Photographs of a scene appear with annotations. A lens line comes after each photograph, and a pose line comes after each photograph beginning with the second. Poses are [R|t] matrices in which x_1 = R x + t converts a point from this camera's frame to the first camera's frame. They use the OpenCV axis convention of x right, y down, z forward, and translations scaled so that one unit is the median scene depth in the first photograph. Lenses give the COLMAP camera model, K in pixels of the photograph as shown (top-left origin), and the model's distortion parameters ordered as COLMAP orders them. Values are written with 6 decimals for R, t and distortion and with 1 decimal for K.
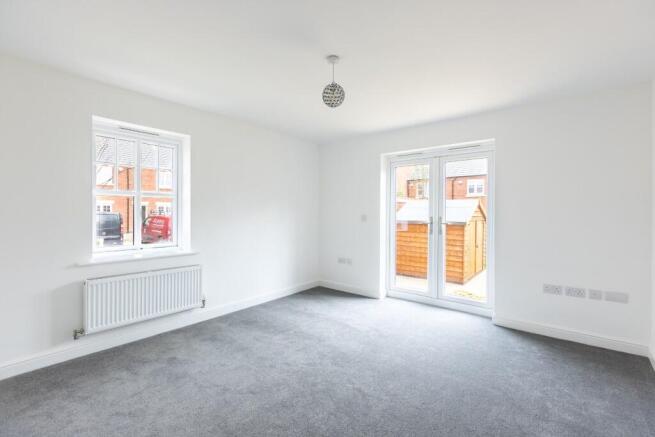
lens RADIAL K [[298.2, 0, 329.4], [0, 298.2, 214.2], [0, 0, 1]] dist [0.007964, -0.001069]
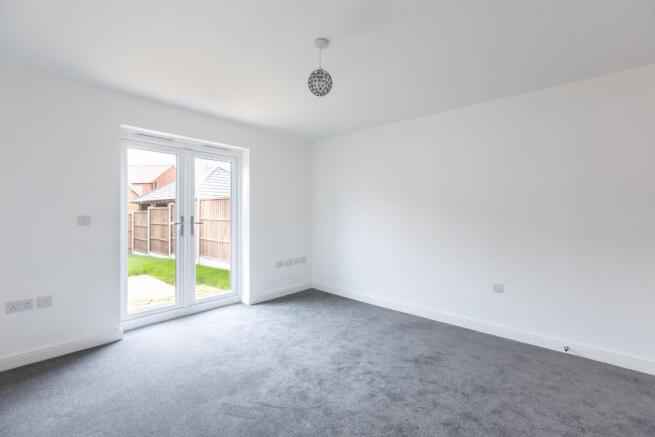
lens RADIAL K [[298.2, 0, 314.0], [0, 298.2, 215.0], [0, 0, 1]] dist [0.007964, -0.001069]
pose [[0.068801, -0.001001, 0.997630, -0.543187], [0.020241, 0.999795, -0.000393, 0.014727], [-0.997425, 0.020220, 0.068807, 0.590236]]
